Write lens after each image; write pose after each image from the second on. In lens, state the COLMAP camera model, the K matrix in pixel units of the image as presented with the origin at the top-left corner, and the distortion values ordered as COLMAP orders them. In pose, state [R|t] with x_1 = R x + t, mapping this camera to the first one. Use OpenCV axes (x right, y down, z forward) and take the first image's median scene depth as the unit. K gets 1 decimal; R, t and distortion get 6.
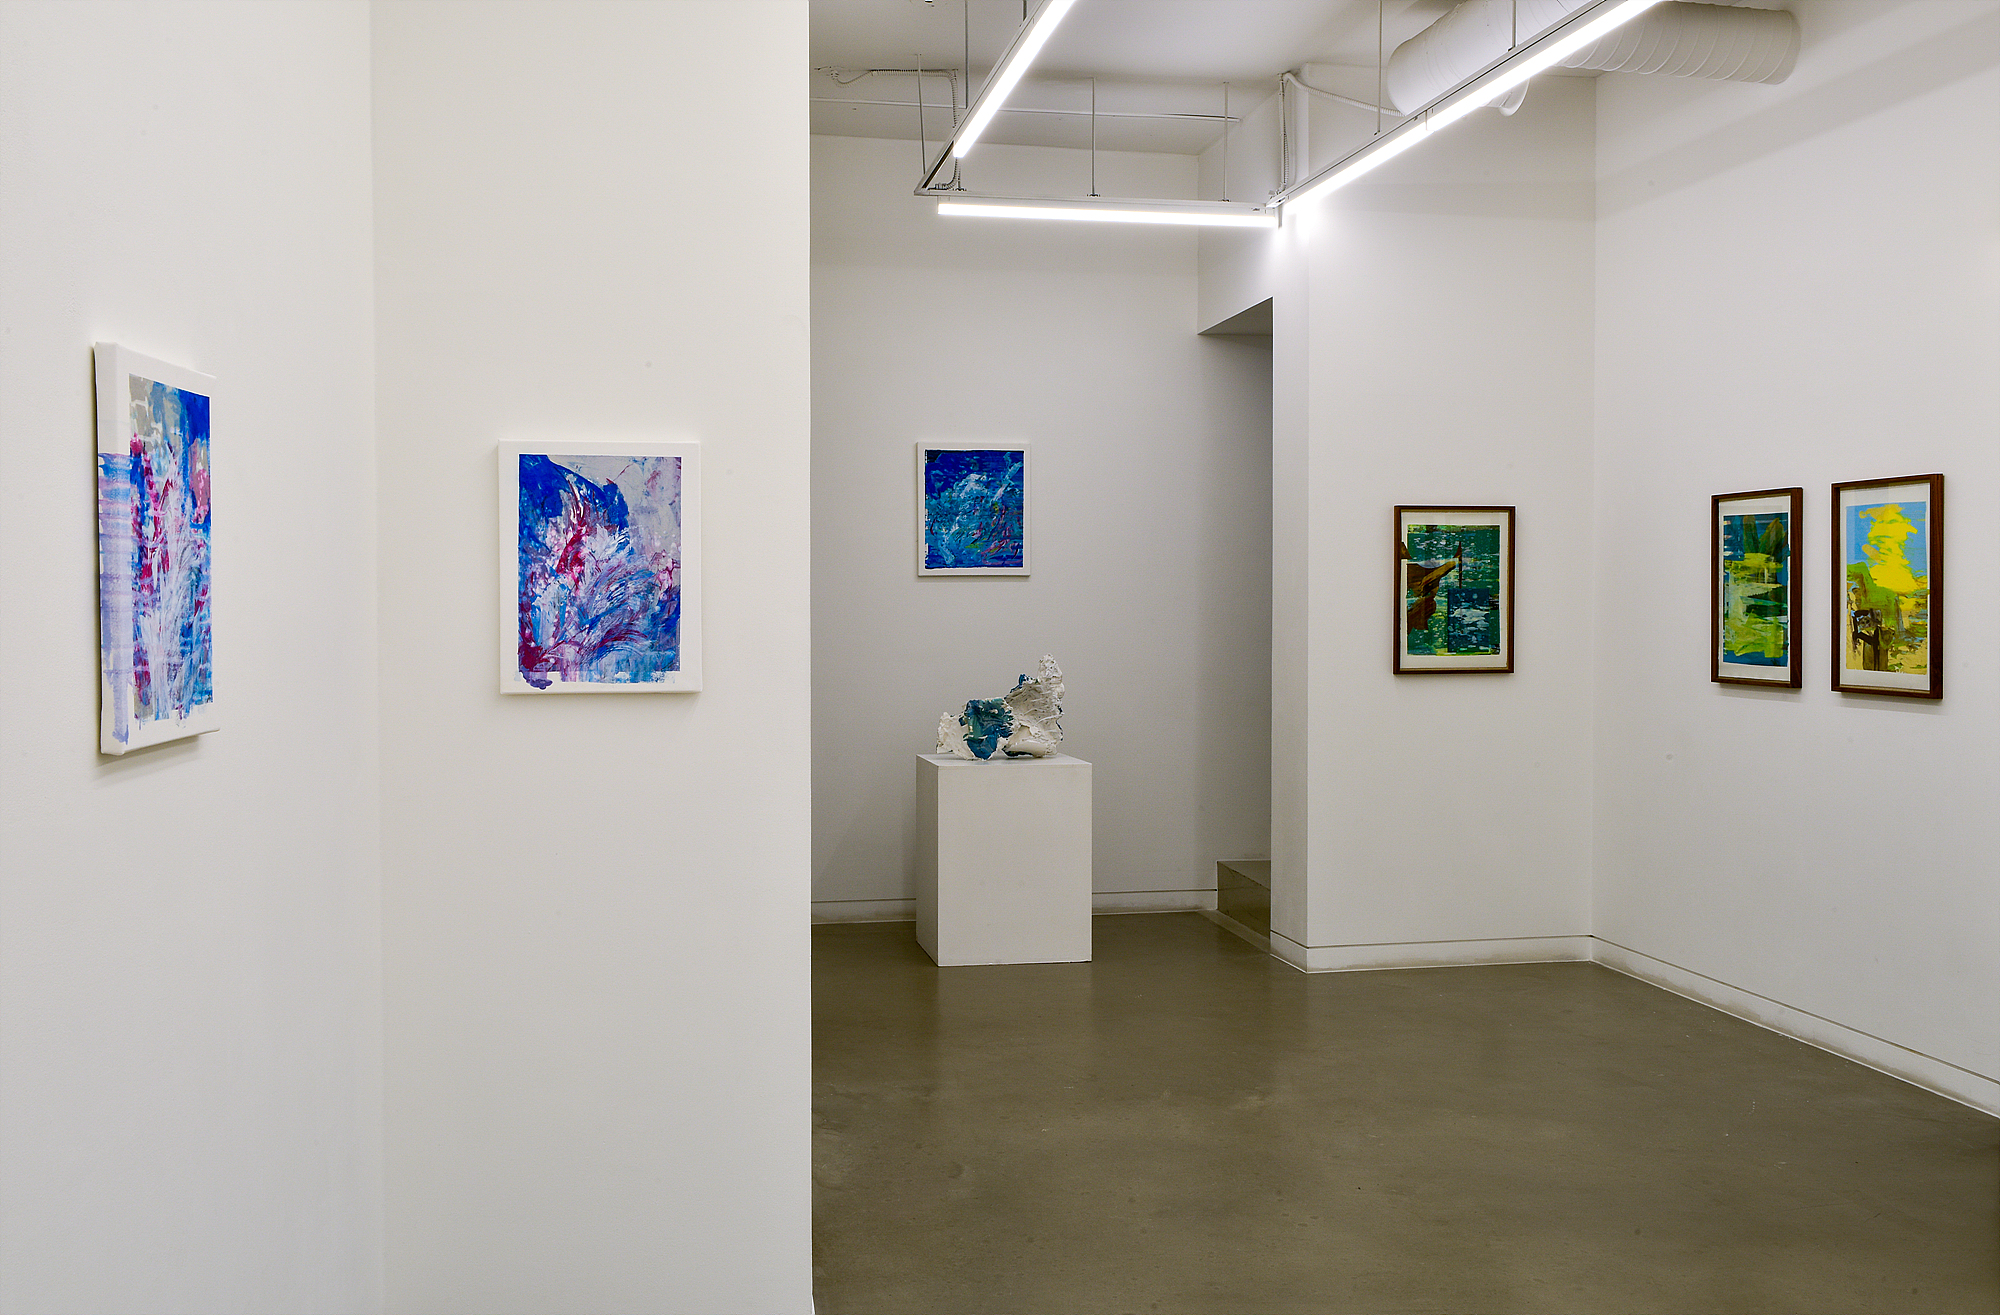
lens RADIAL K [[2018.7, 0, 1000.0], [0, 2018.7, 657.5], [0, 0, 1]] dist [0.010335, -0.007028]
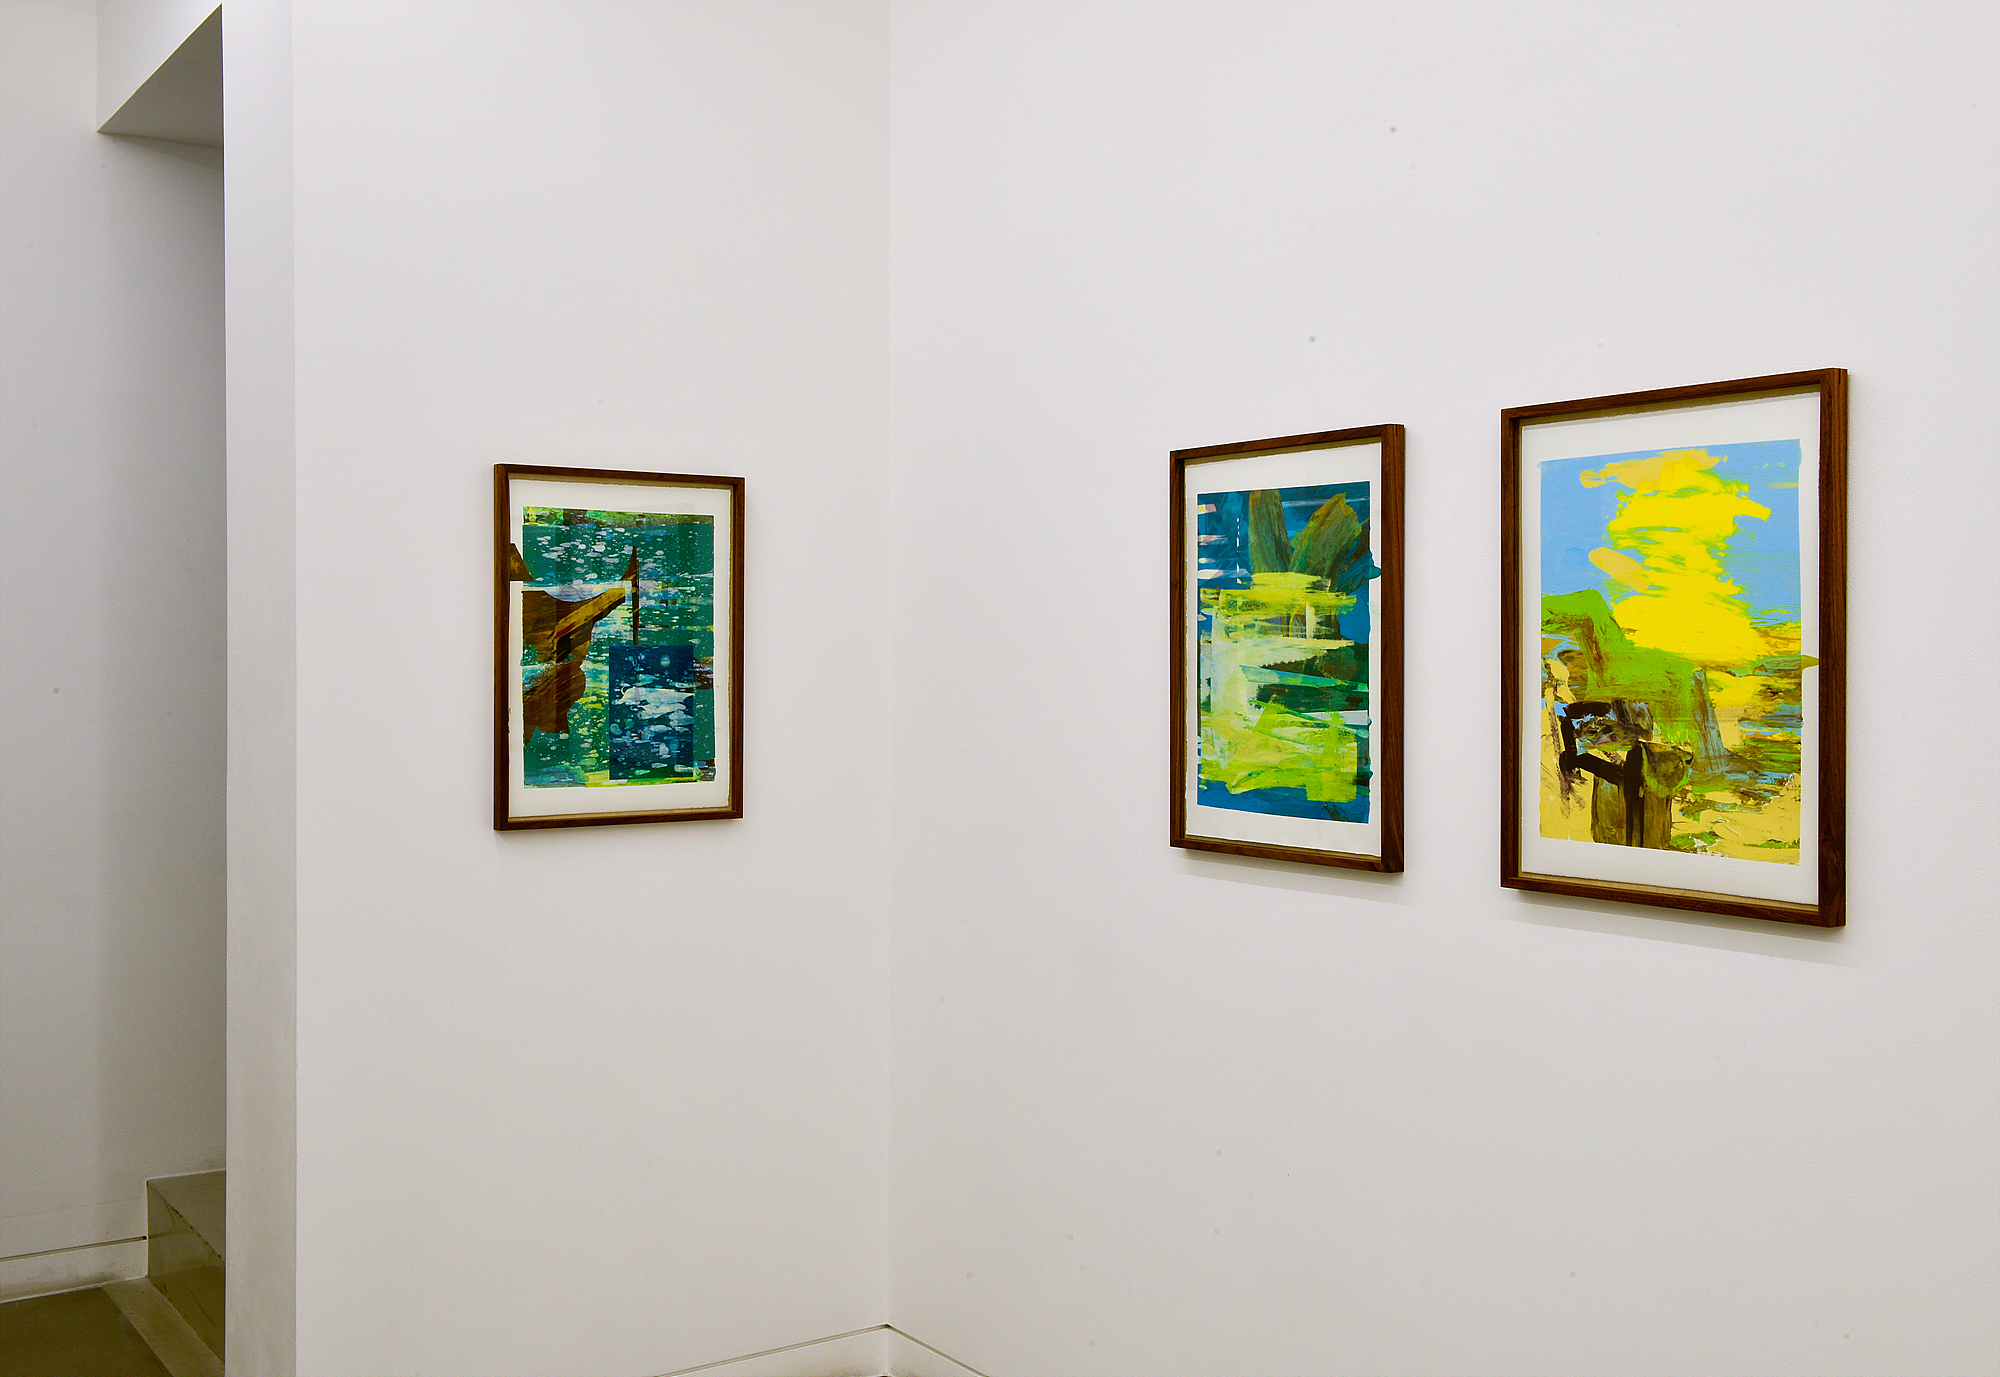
lens RADIAL K [[2087.1, 0, 1000.0], [0, 2087.1, 688.5], [0, 0, 1]] dist [0.017167, 0.026766]
pose [[0.912529, -0.003148, 0.409000, 0.120468], [0.008034, 0.999915, -0.010227, -0.020869], [-0.408934, 0.012619, 0.912477, 0.591829]]
